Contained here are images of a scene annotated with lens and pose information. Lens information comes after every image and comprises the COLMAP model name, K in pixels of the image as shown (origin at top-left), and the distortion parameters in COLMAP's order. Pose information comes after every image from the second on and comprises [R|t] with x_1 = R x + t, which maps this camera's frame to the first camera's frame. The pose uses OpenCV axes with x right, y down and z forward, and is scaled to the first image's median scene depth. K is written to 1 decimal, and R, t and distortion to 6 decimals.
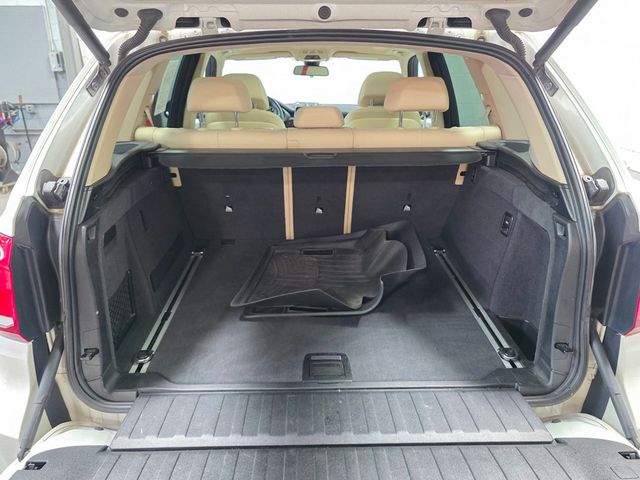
lens RADIAL K [[490.5, 0, 318.6], [0, 490.5, 242.5], [0, 0, 1]] dist [0.049625, -0.055910]
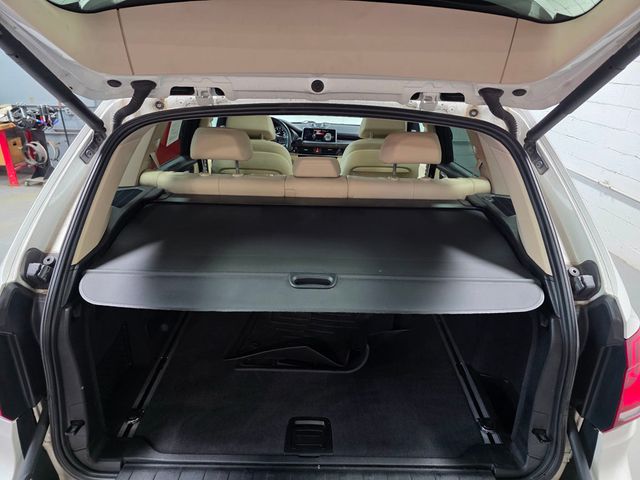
lens RADIAL K [[432.0, 0, 322.4], [0, 432.0, 240.8], [0, 0, 1]] dist [0.036815, -0.036310]
pose [[0.999431, 0.031116, -0.013052, 0.044684], [-0.030575, 0.998743, 0.039726, -0.193958], [0.014272, -0.039304, 0.999125, 0.112006]]
